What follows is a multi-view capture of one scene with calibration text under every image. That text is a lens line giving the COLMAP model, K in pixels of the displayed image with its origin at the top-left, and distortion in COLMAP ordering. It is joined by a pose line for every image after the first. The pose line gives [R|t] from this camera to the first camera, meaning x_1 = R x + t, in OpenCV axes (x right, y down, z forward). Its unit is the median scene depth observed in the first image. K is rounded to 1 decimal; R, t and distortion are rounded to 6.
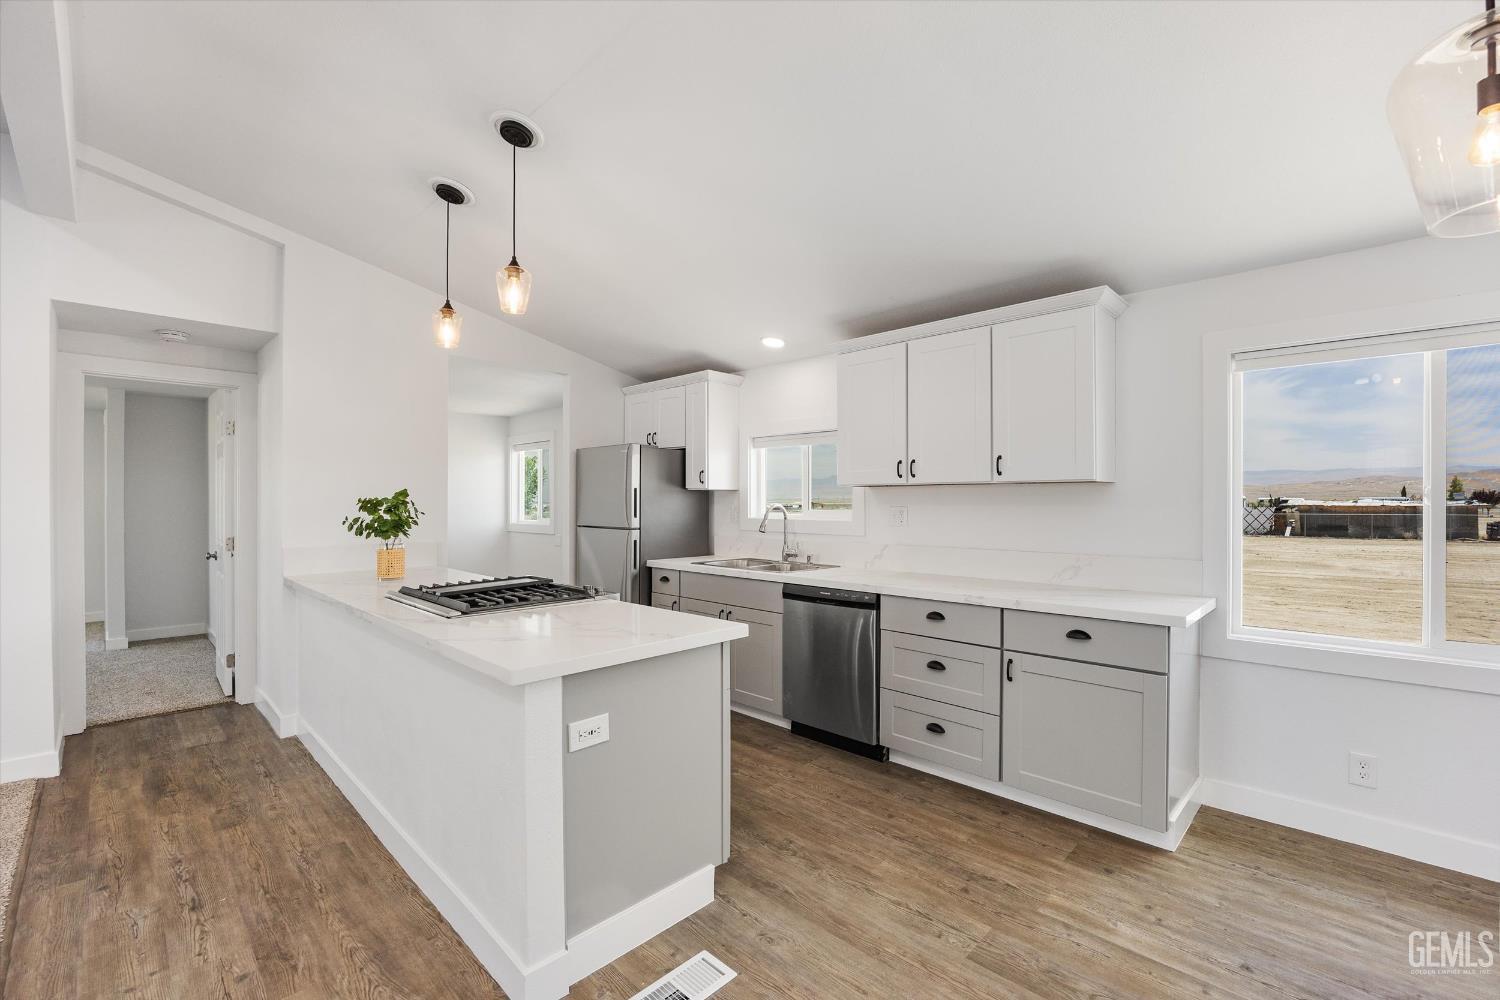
lens RADIAL K [[640.4, 0, 747.0], [0, 640.4, 505.5], [0, 0, 1]] dist [-0.020425, 0.002181]
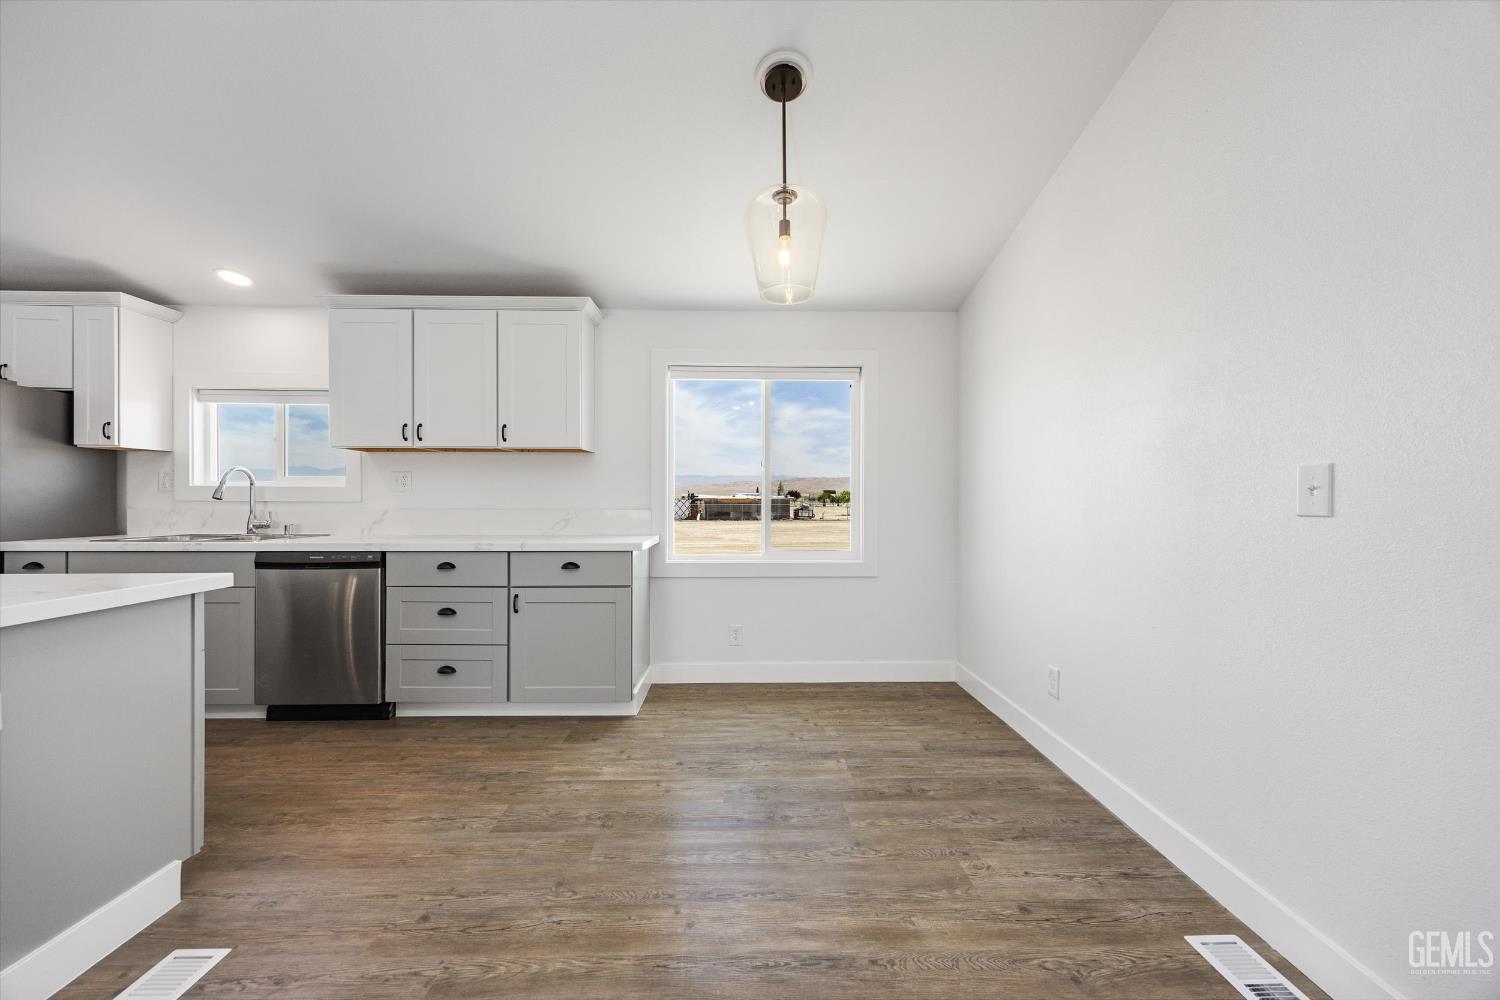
lens RADIAL K [[591.1, 0, 751.4], [0, 591.1, 499.2], [0, 0, 1]] dist [0.001963, -0.000139]
pose [[0.698246, -0.000089, 0.715858, -0.060144], [0.001830, 0.999997, -0.001660, 0.060967], [-0.715855, 0.002469, 0.698244, -0.069481]]
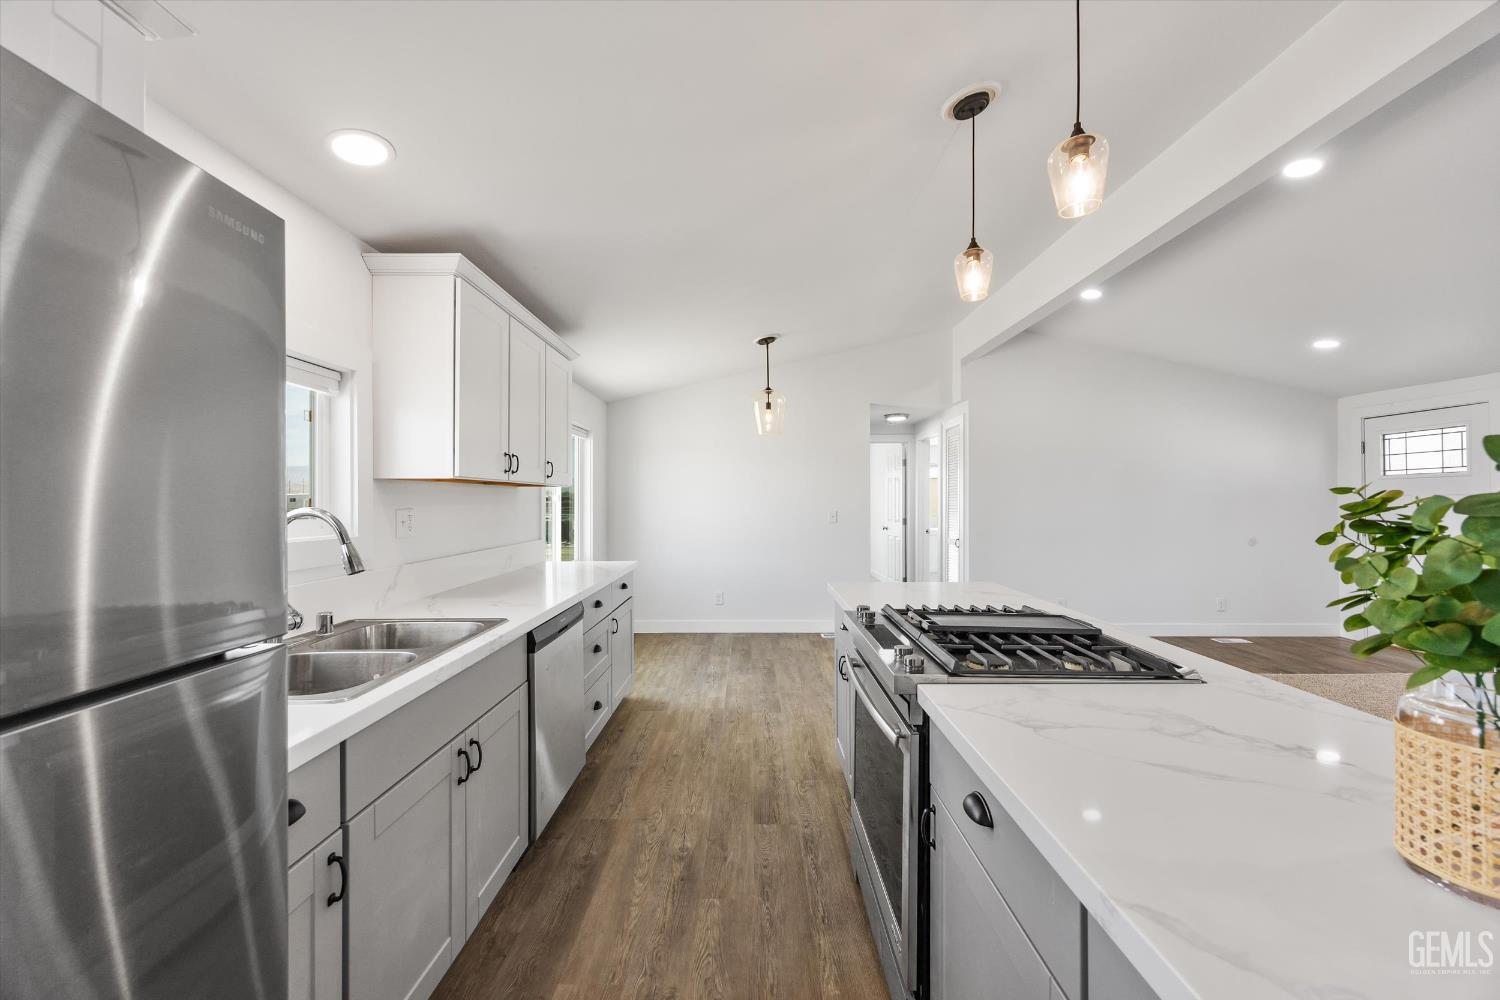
lens RADIAL K [[571.5, 0, 749.7], [0, 571.5, 492.5], [0, 0, 1]] dist [-0.000446, -0.000448]
pose [[-0.698211, 0.014134, 0.715752, -0.600986], [0.005297, 0.999880, -0.014578, -0.006496], [-0.715872, -0.006387, -0.698202, 1.486099]]
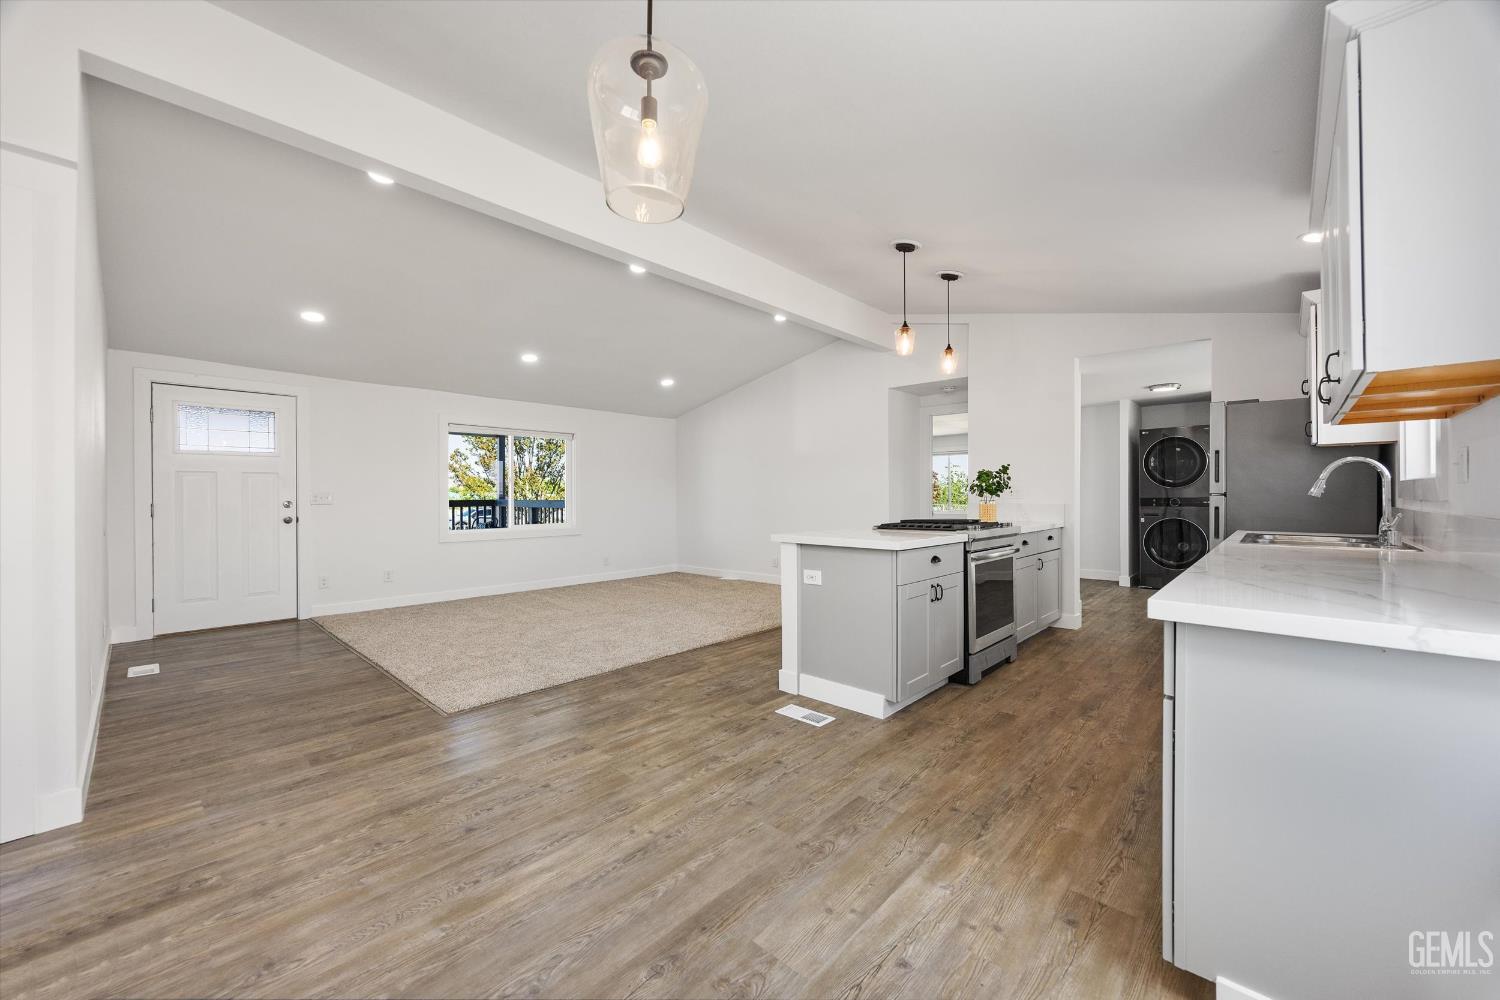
lens RADIAL K [[571.5, 0, 751.9], [0, 571.5, 493.9], [0, 0, 1]] dist [-0.000446, -0.000448]
pose [[0.024372, -0.001671, -0.999702, 0.925264], [-0.002380, 0.999996, -0.001730, 0.056493], [0.999700, 0.002422, 0.024368, 0.454002]]
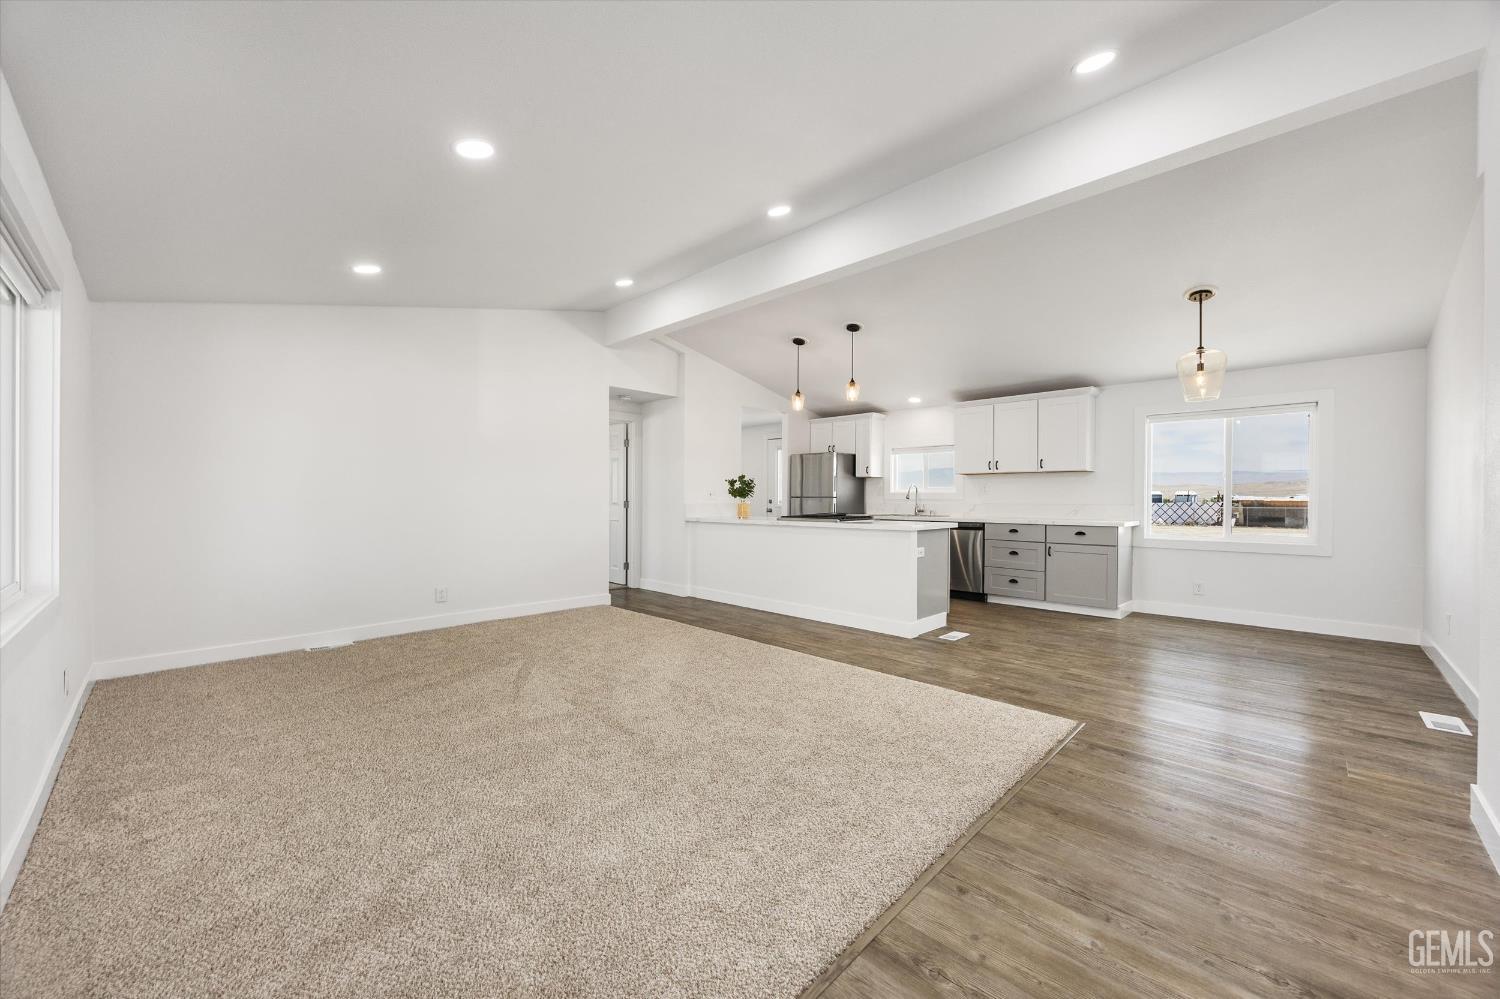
lens RADIAL K [[571.5, 0, 748.7], [0, 571.5, 502.9], [0, 0, 1]] dist [-0.000446, -0.000448]
pose [[0.999986, 0.004237, -0.003239, -0.617562], [-0.004225, 0.999985, 0.003611, 0.070254], [0.003254, -0.003598, 0.999988, -0.990981]]
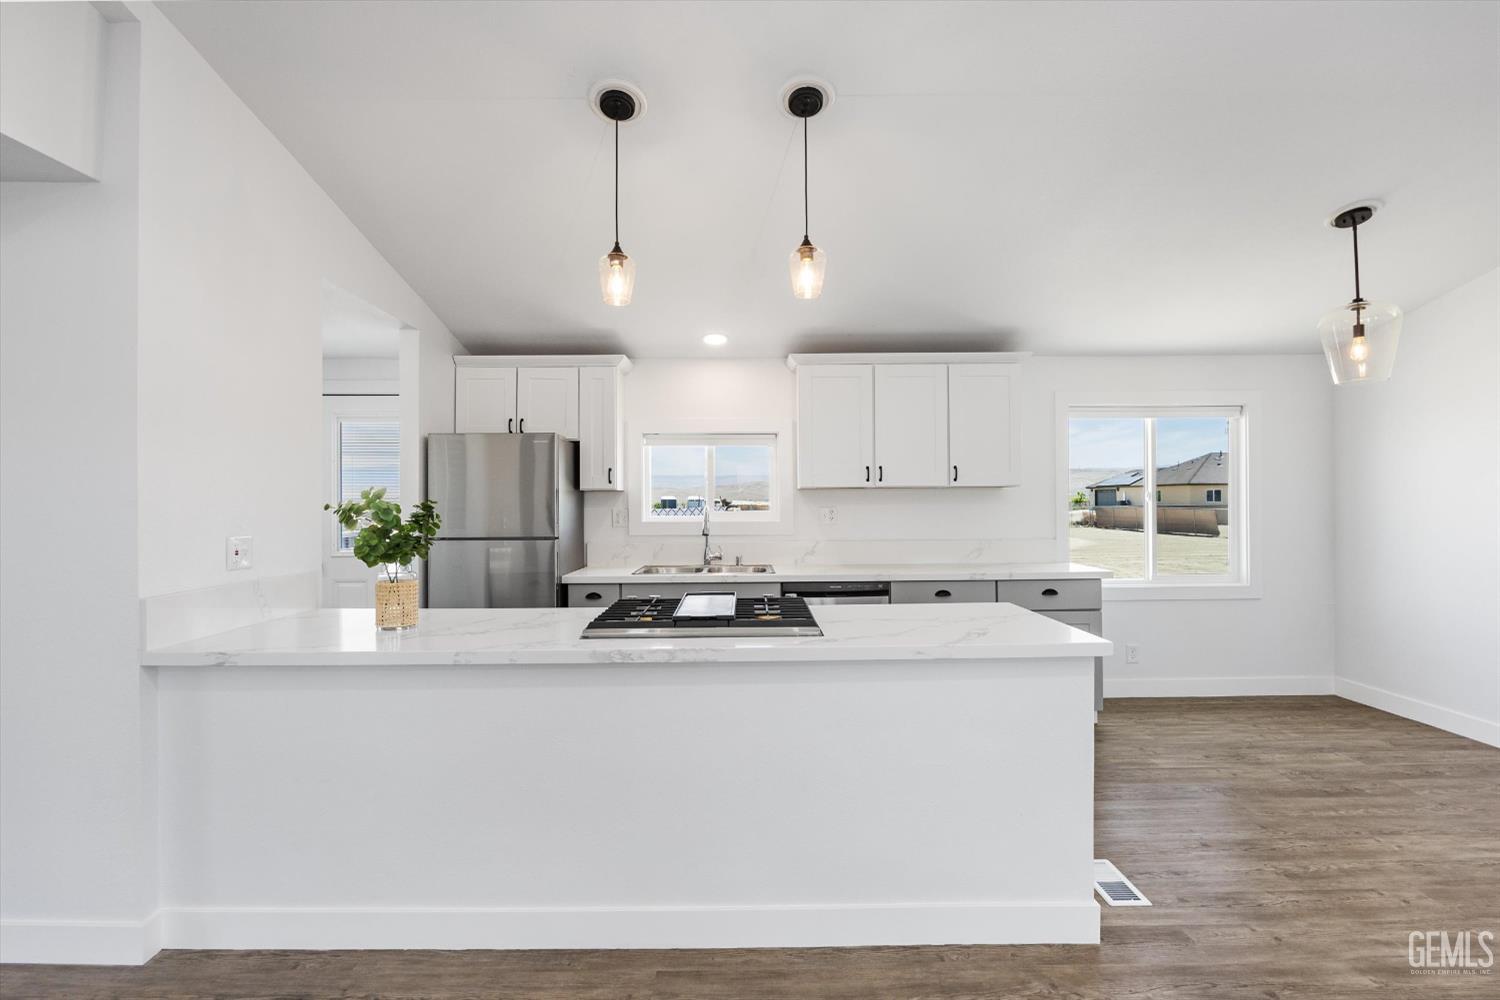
lens RADIAL K [[709.2, 0, 750.9], [0, 709.2, 497.6], [0, 0, 1]] dist [-0.007858, -0.000373]
pose [[0.710096, -0.001626, 0.704103, -0.928125], [0.012081, 0.999878, -0.009874, -0.004809], [-0.704001, 0.015518, 0.710029, 0.275099]]
